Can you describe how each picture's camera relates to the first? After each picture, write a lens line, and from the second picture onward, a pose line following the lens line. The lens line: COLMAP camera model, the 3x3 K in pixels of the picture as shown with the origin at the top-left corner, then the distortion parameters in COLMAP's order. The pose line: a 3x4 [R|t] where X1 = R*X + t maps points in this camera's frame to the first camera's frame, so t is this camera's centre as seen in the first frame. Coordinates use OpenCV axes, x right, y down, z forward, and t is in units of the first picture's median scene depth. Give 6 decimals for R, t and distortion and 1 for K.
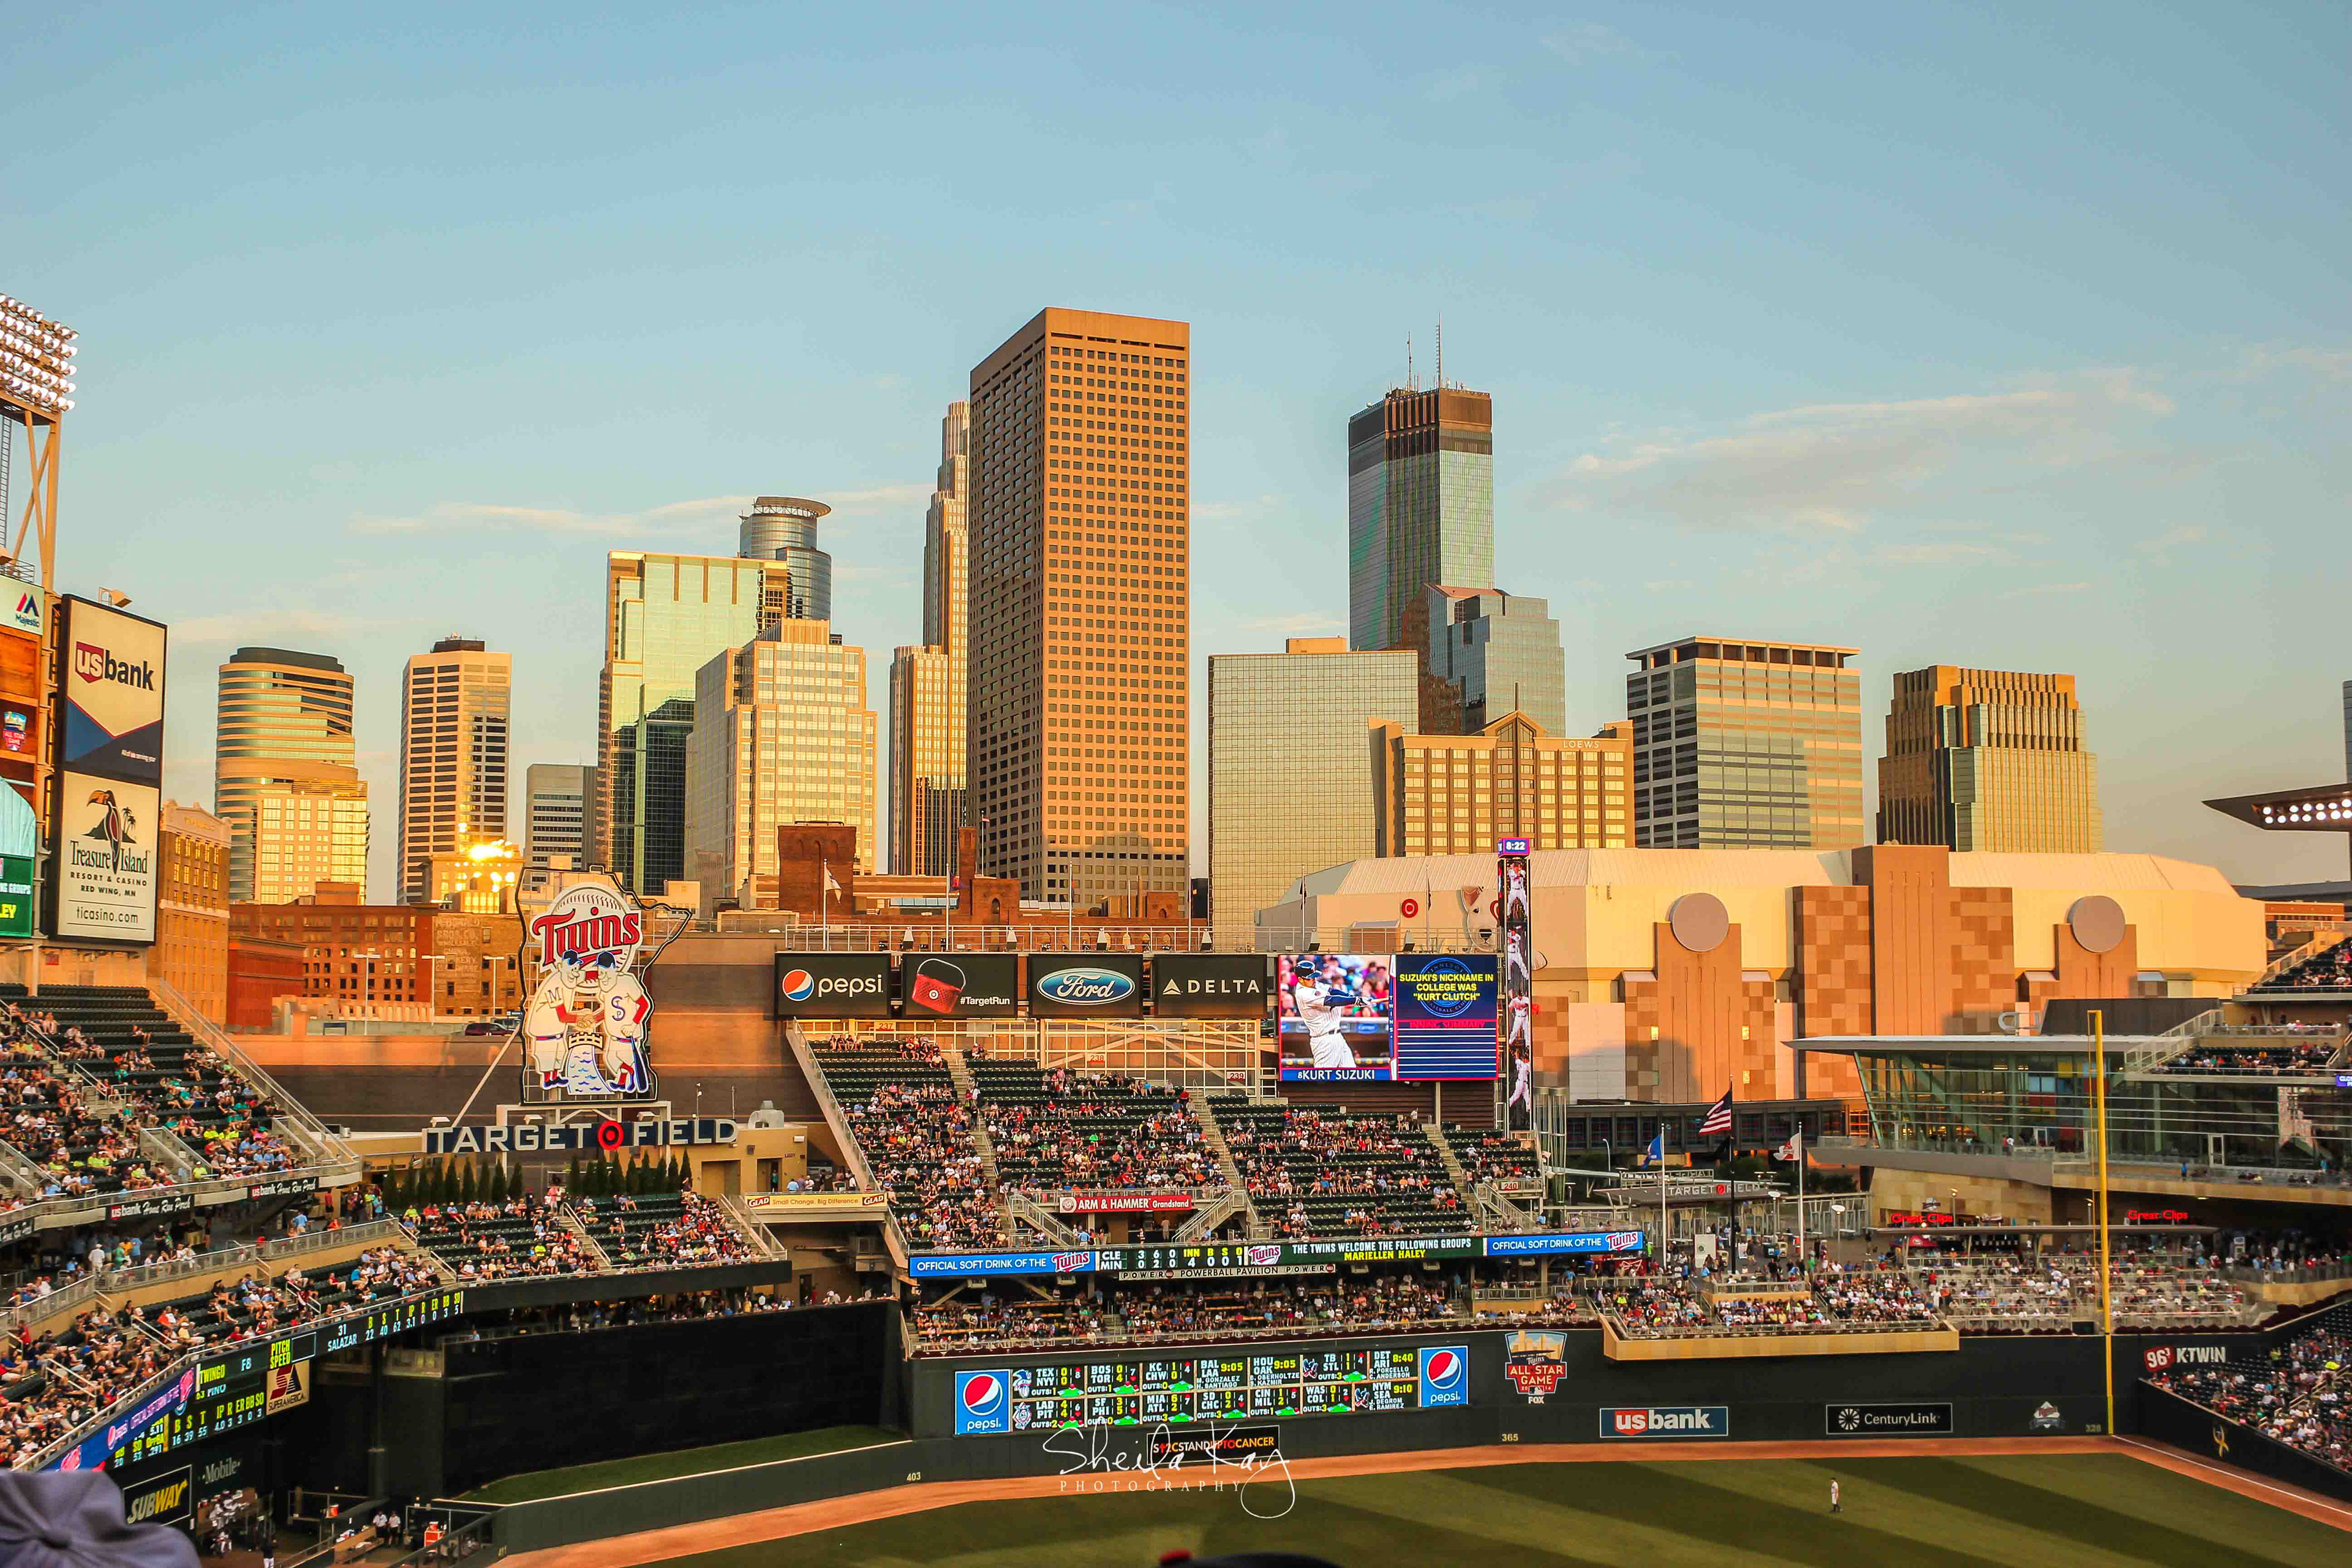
lens RADIAL K [[2321.8, 0, 1175.2], [0, 2321.8, 845.2], [0, 0, 1]] dist [-0.131036, 0.154991]
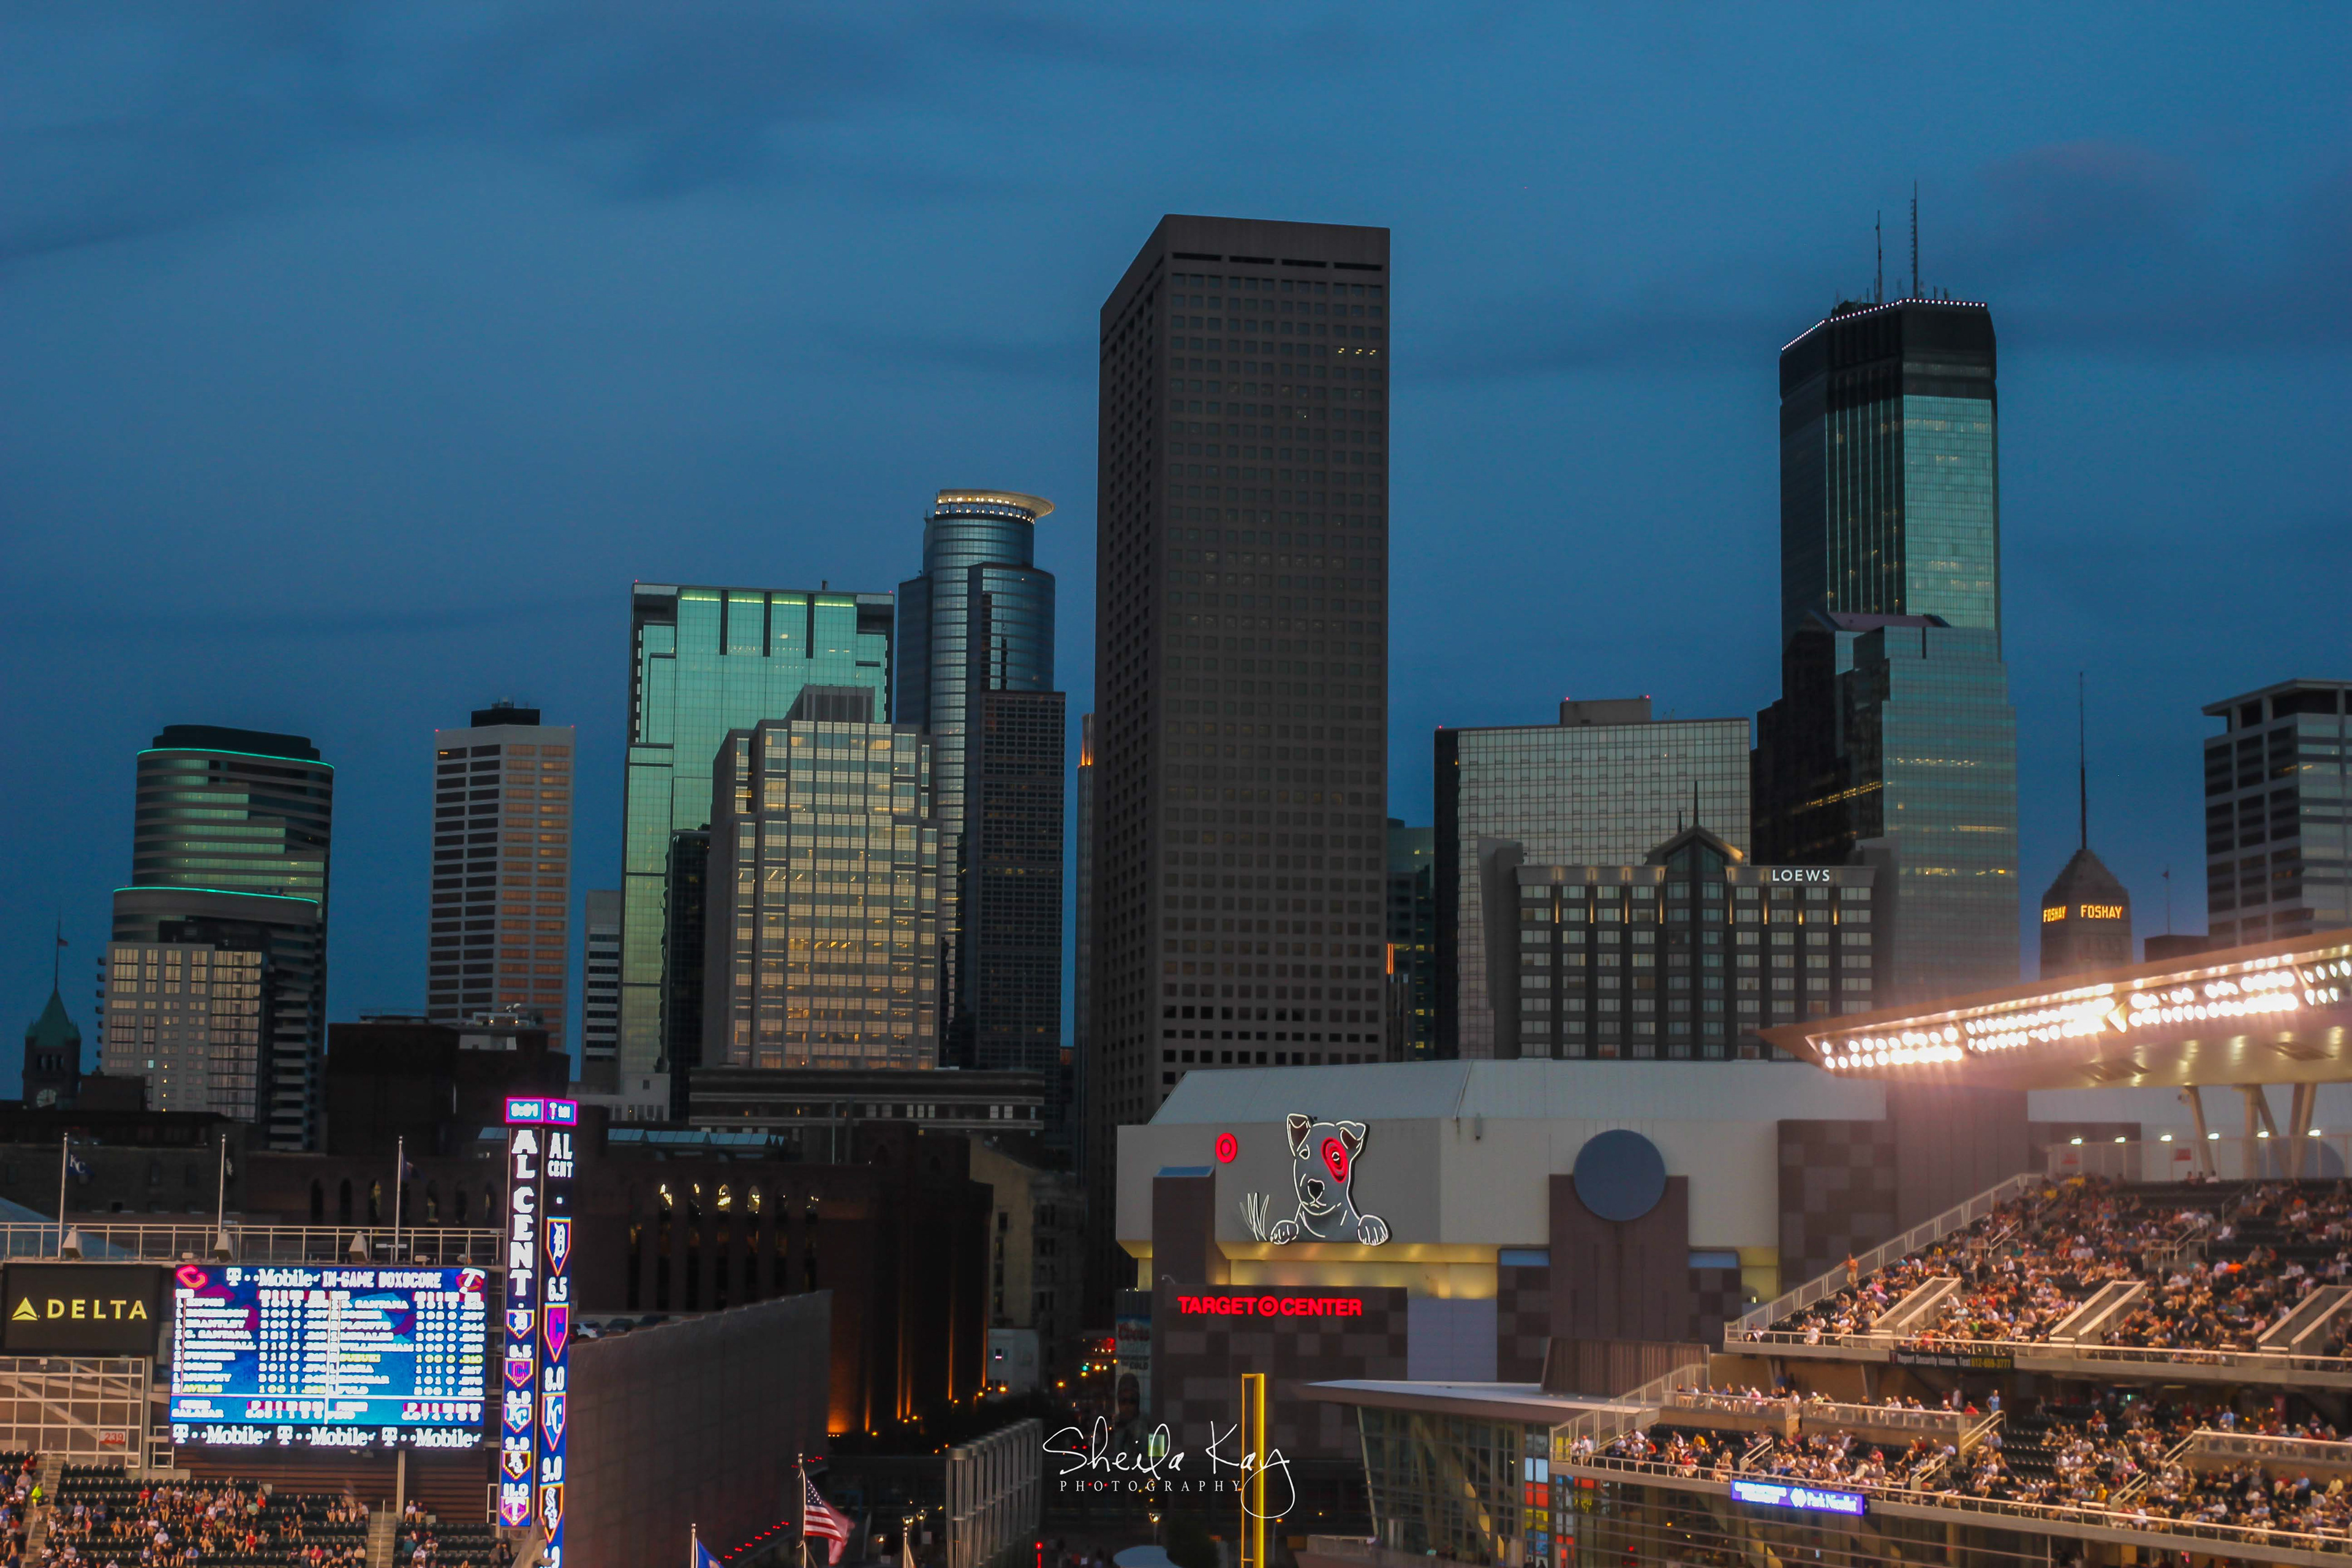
lens RADIAL K [[3537.9, 0, 1117.3], [0, 3537.9, 824.8], [0, 0, 1]] dist [-0.036395, 0.136184]
pose [[0.983210, -0.010932, -0.182150, 0.113924], [0.002268, 0.998859, -0.047707, -0.007562], [0.182463, 0.046493, 0.982113, -0.001920]]
